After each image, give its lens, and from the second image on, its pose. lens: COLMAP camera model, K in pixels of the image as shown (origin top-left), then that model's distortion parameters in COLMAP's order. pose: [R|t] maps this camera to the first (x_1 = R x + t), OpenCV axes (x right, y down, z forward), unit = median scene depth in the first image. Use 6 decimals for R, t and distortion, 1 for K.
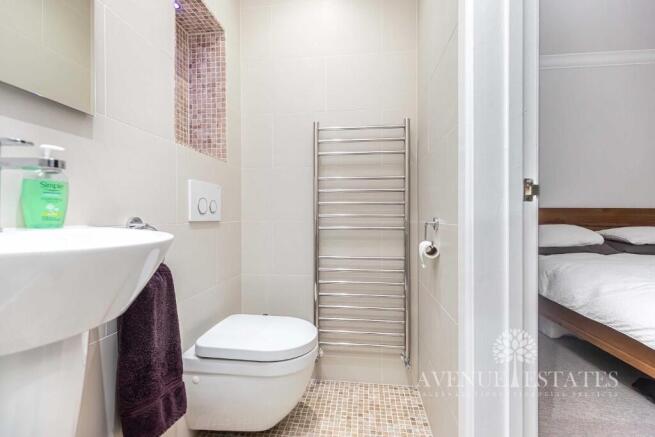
lens RADIAL K [[297.8, 0, 324.8], [0, 297.8, 215.4], [0, 0, 1]] dist [0.000488, 0.000235]
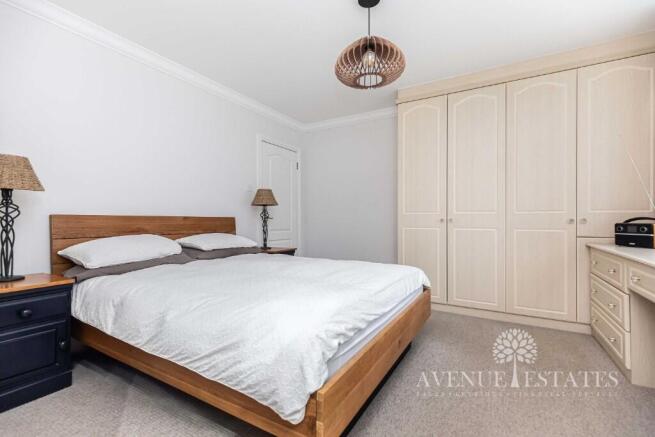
lens RADIAL K [[297.8, 0, 324.8], [0, 297.8, 215.4], [0, 0, 1]] dist [0.000488, 0.000235]
pose [[0.402836, 0.013578, 0.915171, 0.245236], [0.012196, 0.999722, -0.020201, -0.001515], [-0.915191, 0.019299, 0.402559, 0.188868]]
